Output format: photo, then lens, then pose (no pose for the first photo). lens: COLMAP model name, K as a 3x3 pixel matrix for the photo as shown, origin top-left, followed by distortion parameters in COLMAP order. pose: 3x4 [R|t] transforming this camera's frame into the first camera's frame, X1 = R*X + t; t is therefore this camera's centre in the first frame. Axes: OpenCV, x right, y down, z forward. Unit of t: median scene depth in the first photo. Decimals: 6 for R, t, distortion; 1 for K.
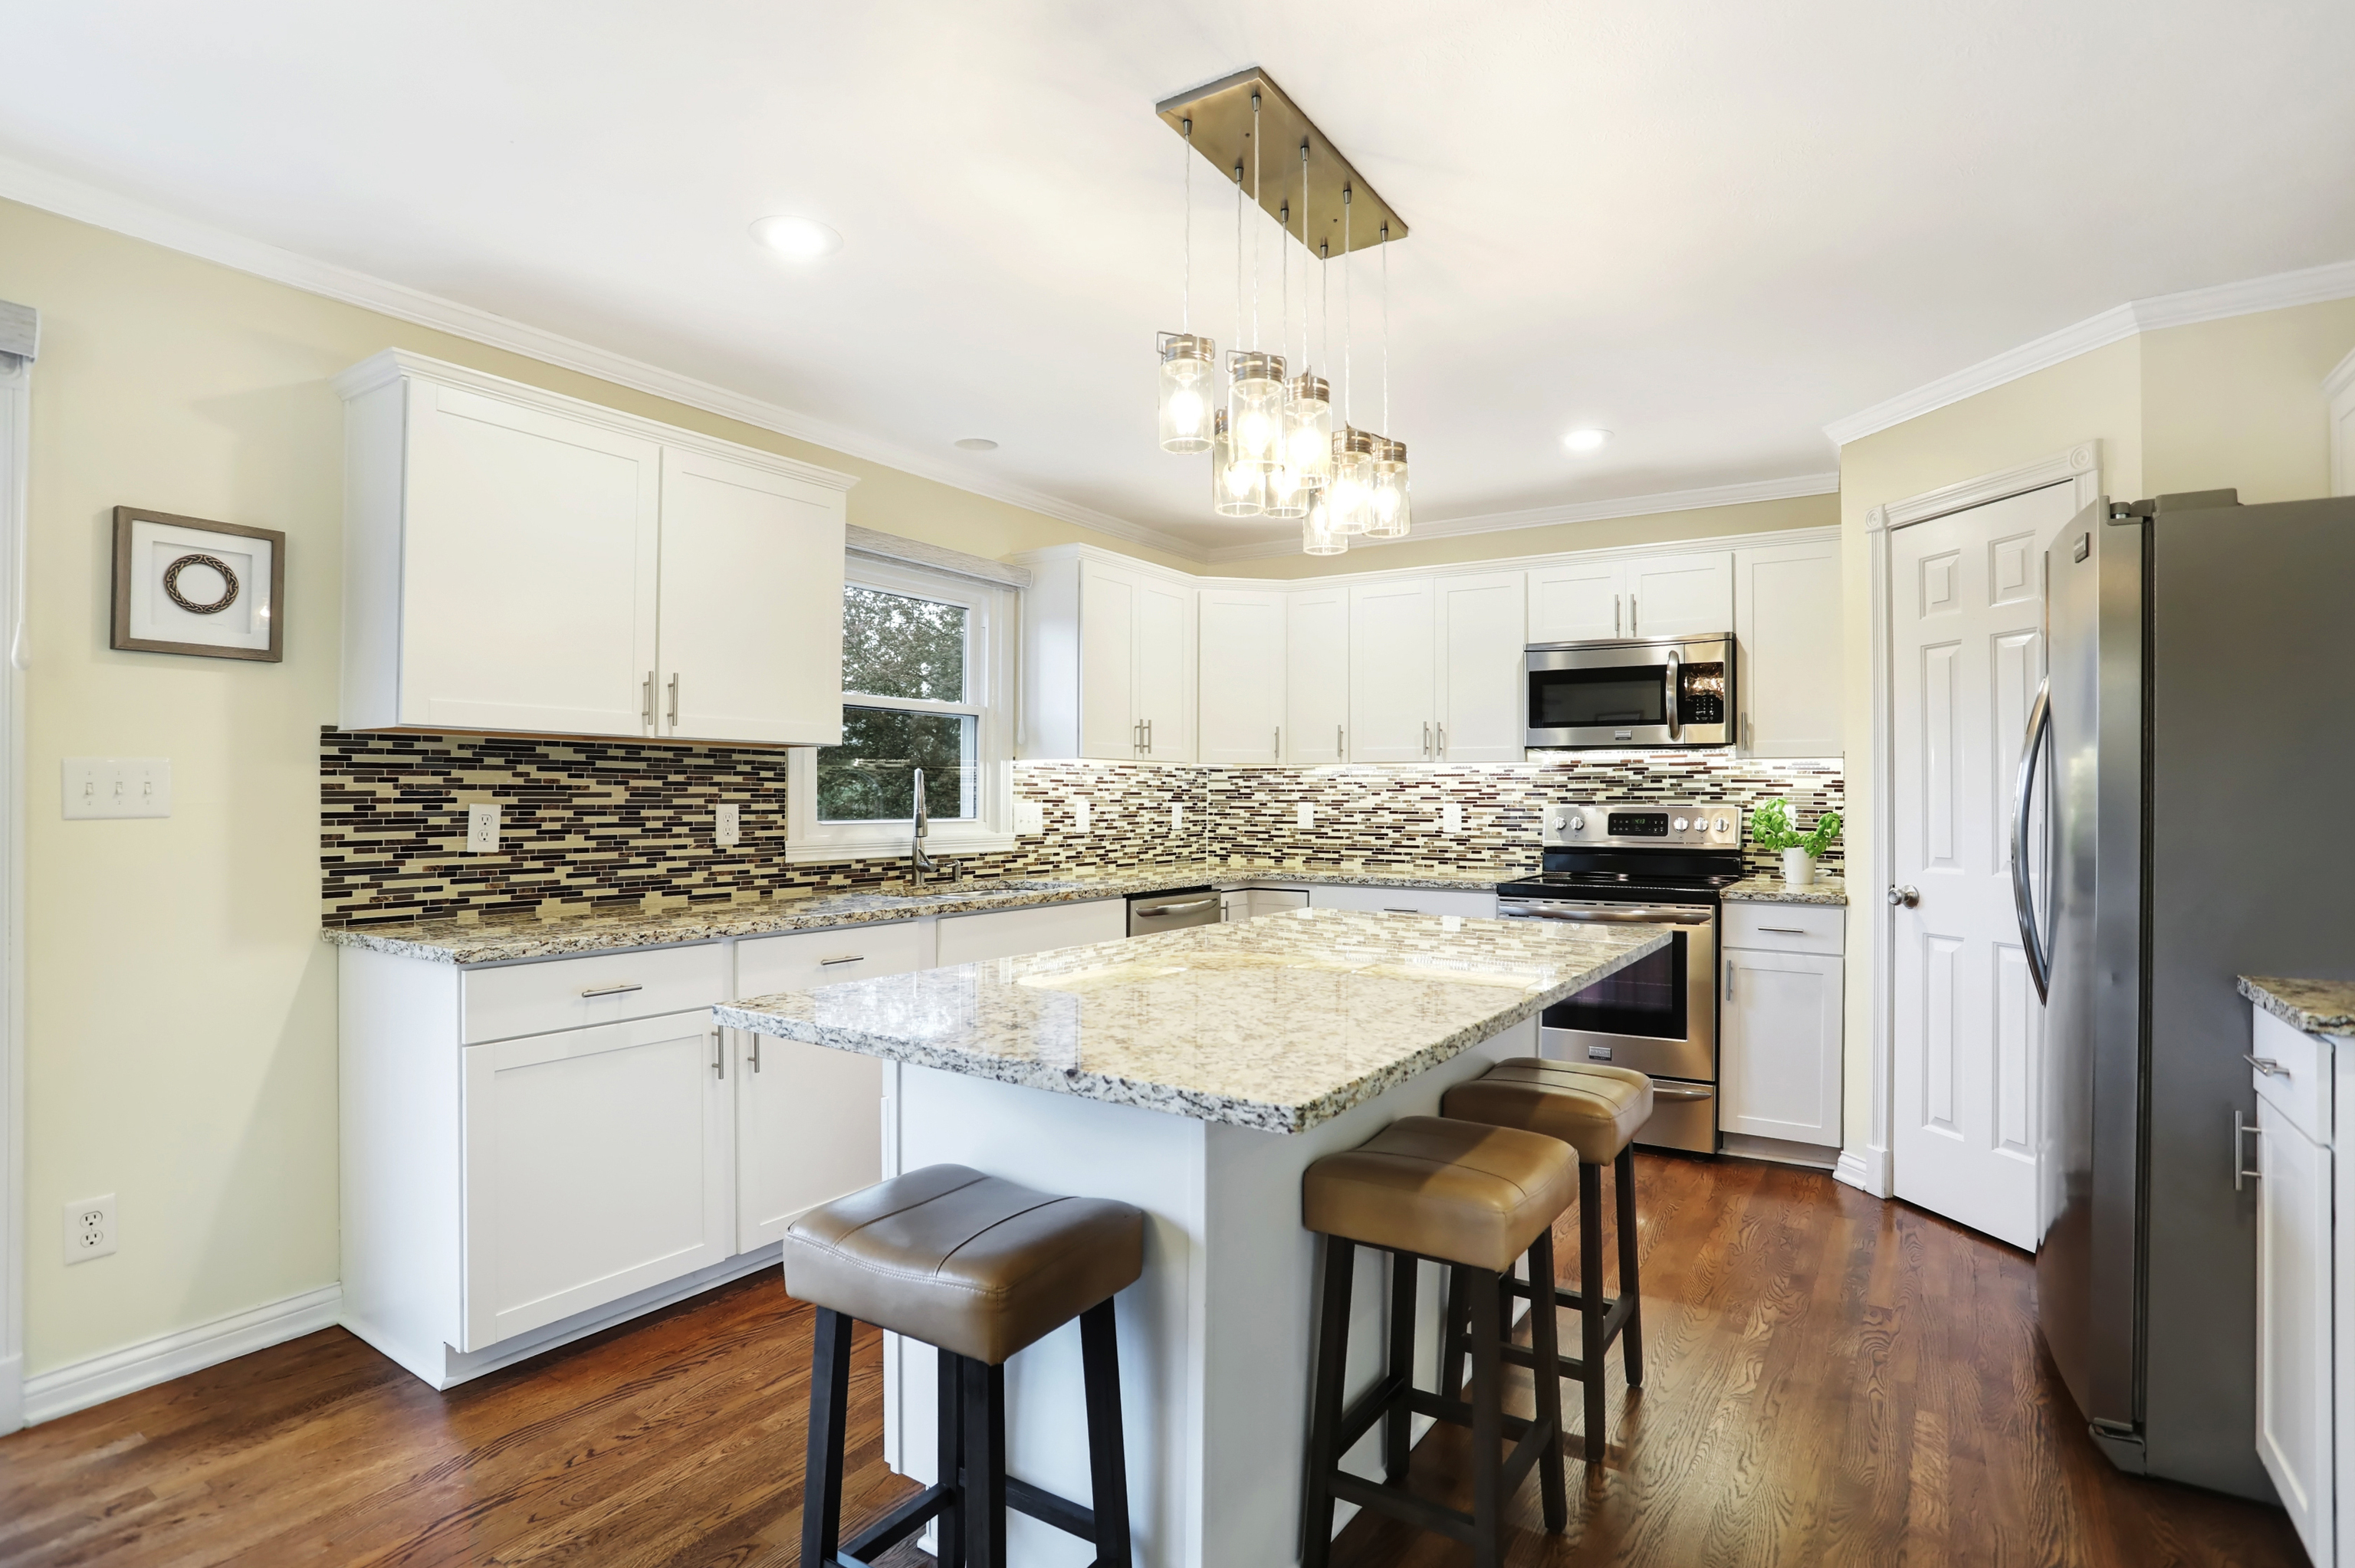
lens RADIAL K [[1178.3, 0, 1143.2], [0, 1178.3, 795.4], [0, 0, 1]] dist [-0.060958, 0.000025]
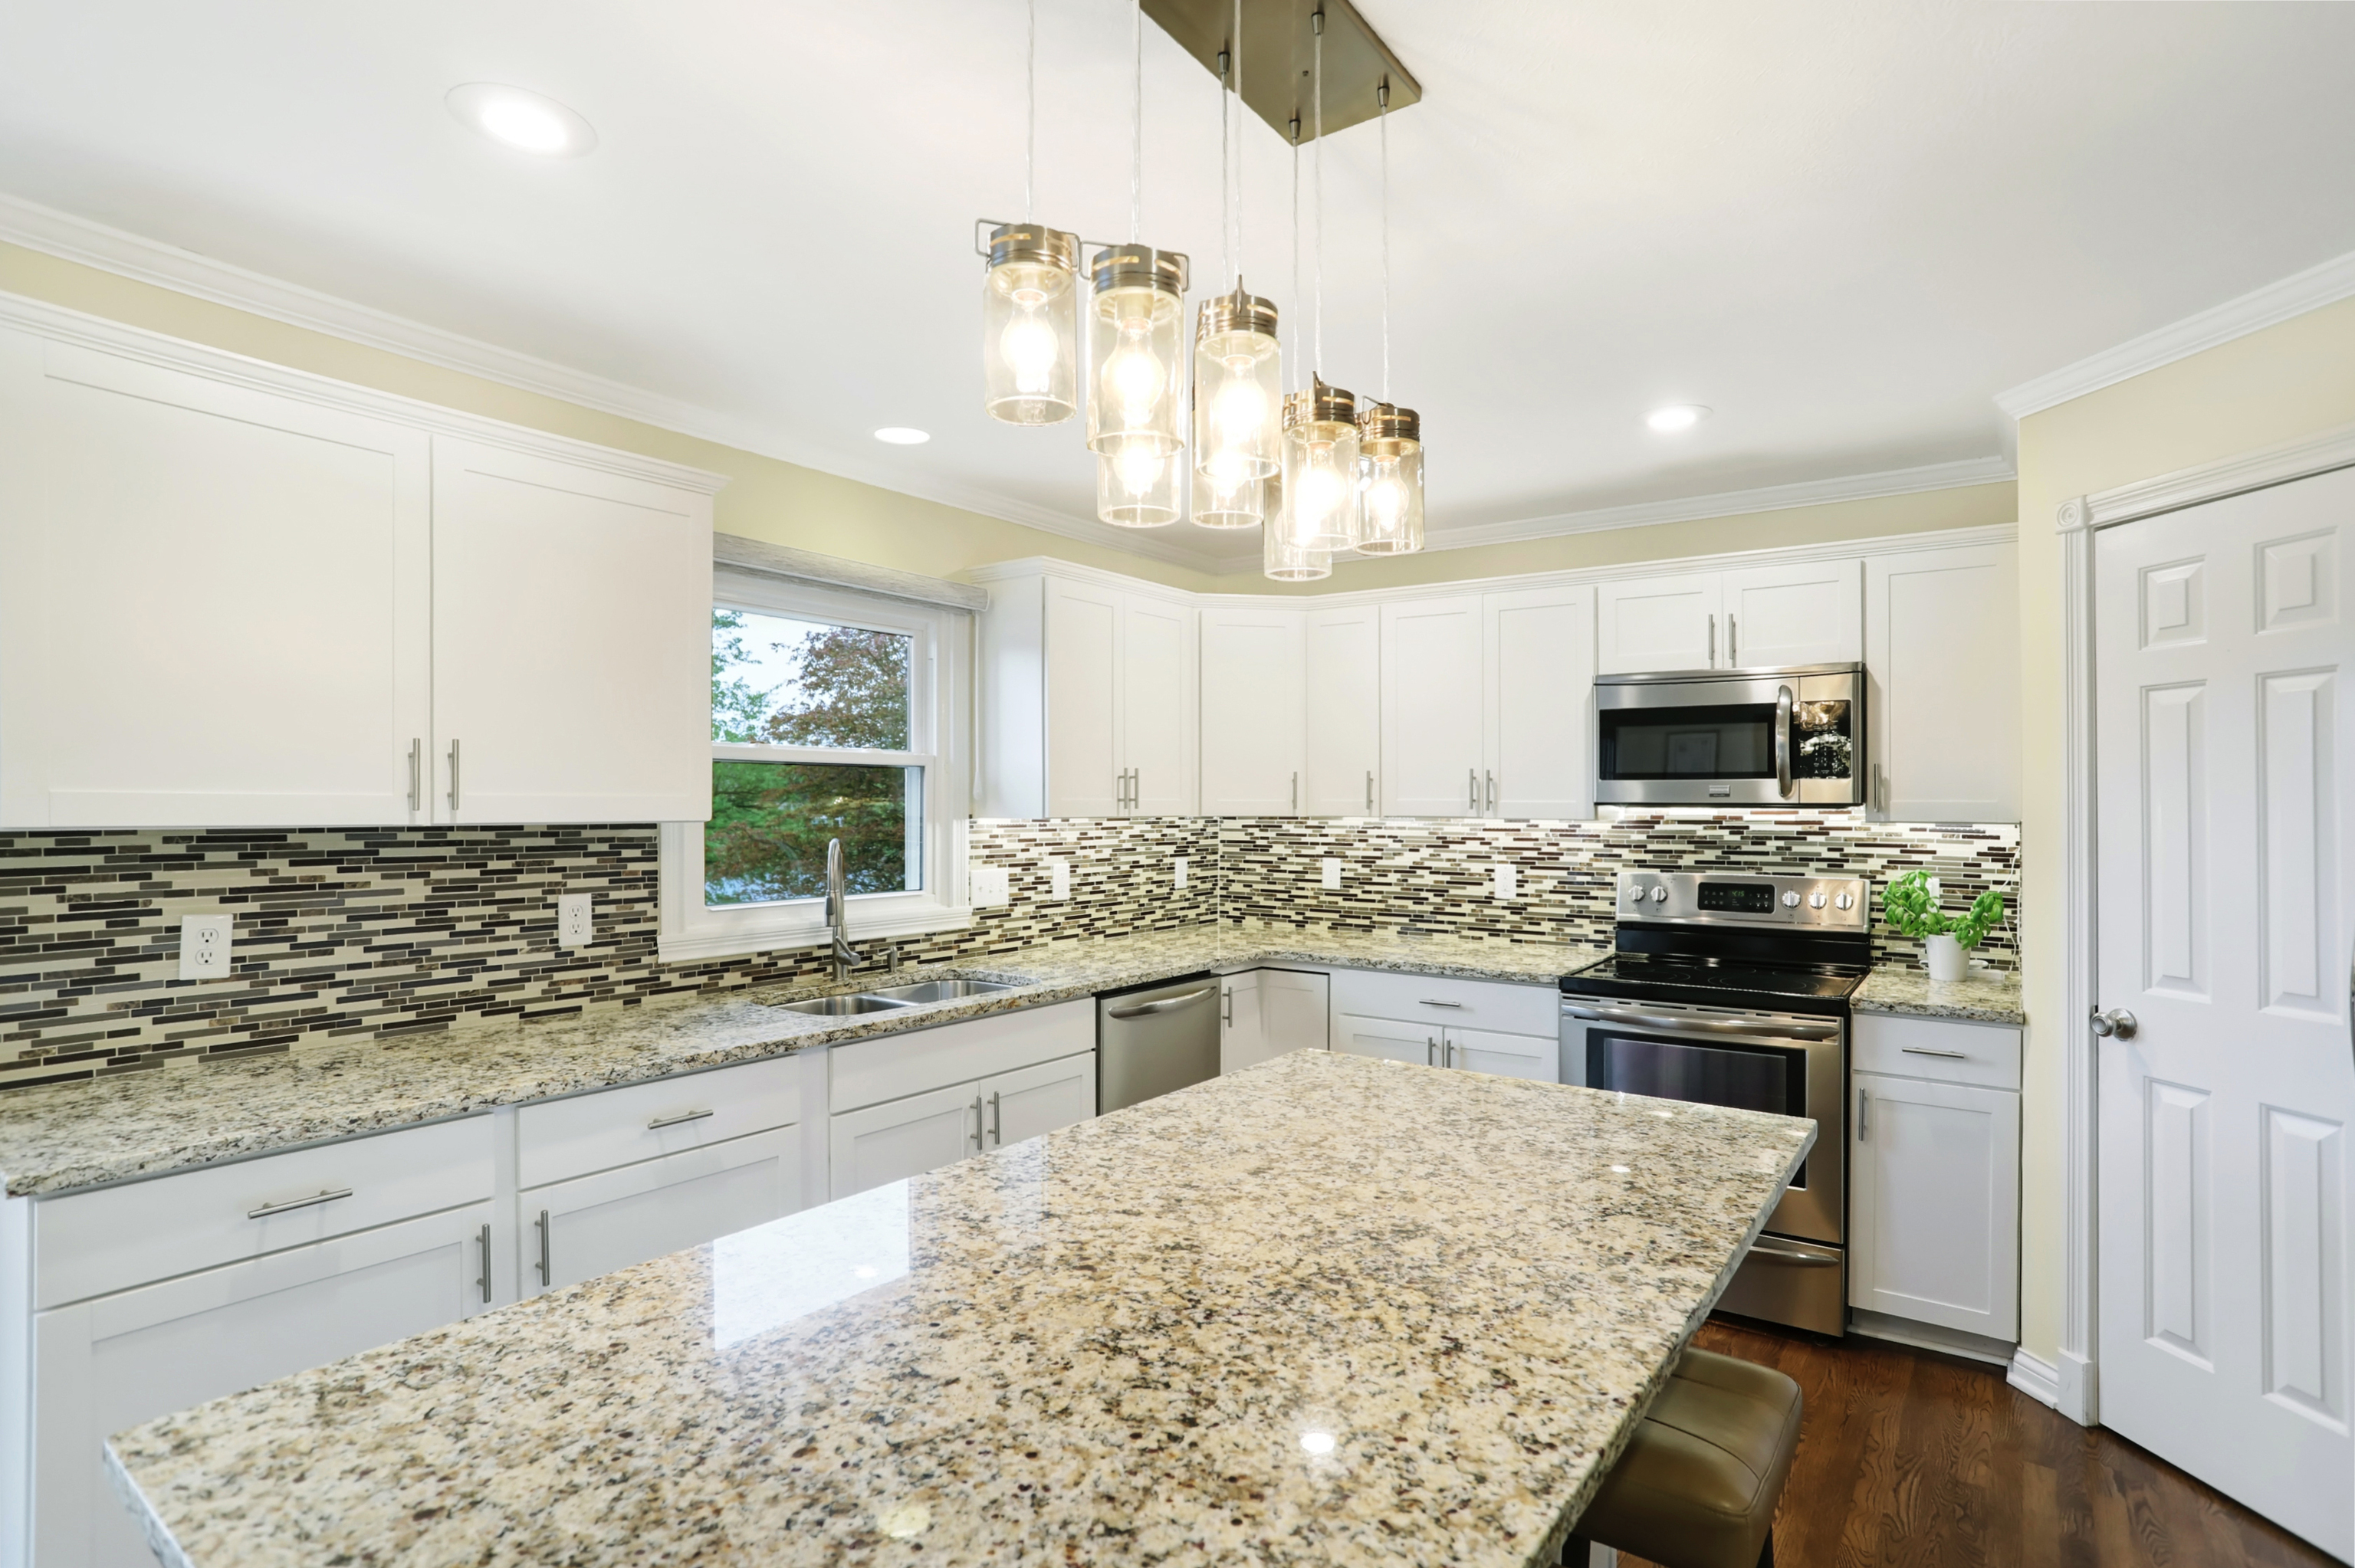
lens RADIAL K [[1231.6, 0, 1151.0], [0, 1231.6, 816.2], [0, 0, 1]] dist [-0.051414, 0.017728]
pose [[0.999578, -0.002844, -0.028925, 0.052867], [0.002962, 0.999988, 0.004018, -0.043623], [0.028914, -0.004102, 0.999573, 0.174085]]
